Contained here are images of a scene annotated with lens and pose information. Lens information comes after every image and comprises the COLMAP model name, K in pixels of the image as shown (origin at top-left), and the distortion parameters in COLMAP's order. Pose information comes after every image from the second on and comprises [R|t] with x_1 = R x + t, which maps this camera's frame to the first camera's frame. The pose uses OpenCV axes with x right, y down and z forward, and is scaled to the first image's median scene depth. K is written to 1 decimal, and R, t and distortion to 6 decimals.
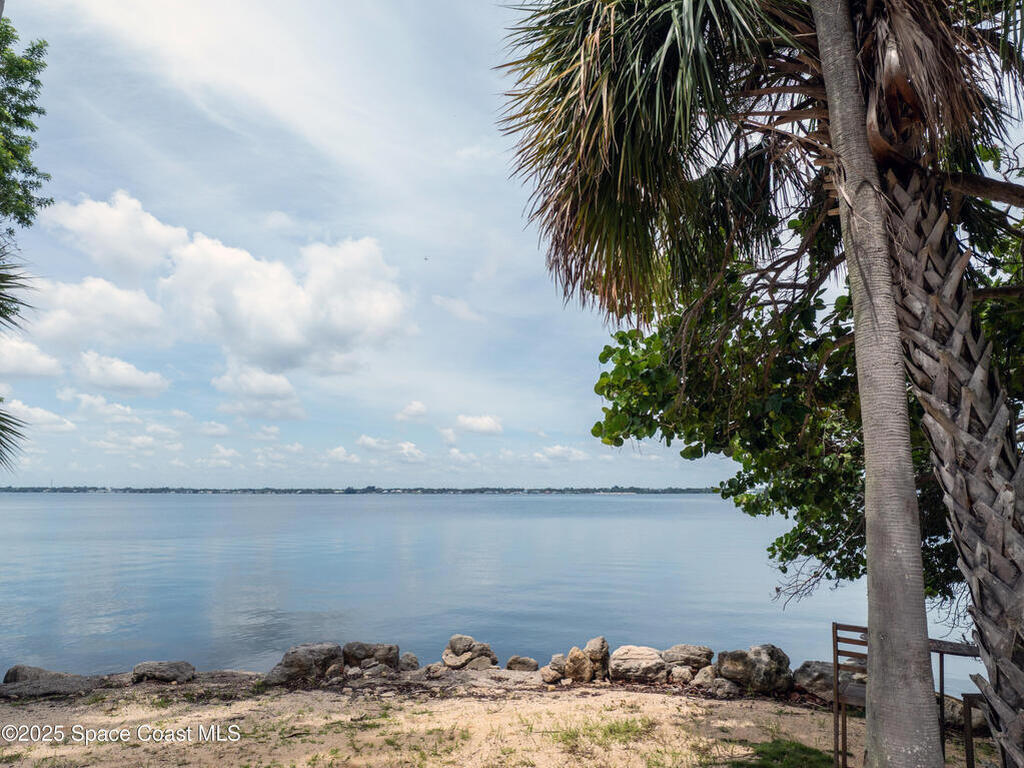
lens RADIAL K [[727.6, 0, 512.0], [0, 727.6, 384.0], [0, 0, 1]] dist [-0.030549, -0.002348]
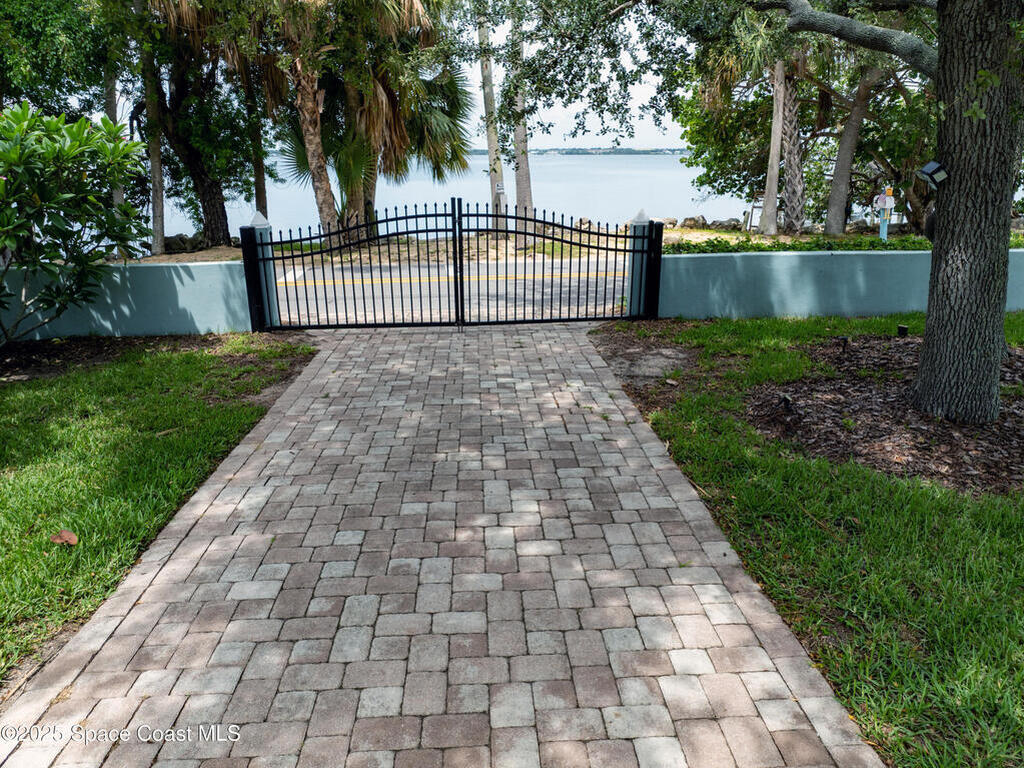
lens RADIAL K [[727.6, 0, 512.0], [0, 727.6, 384.0], [0, 0, 1]] dist [-0.030549, -0.002348]
pose [[0.952061, -0.097011, 0.290119, -2.358094], [-0.039264, 0.901787, 0.430393, -0.437522], [-0.303379, -0.421151, 0.854747, -2.803485]]
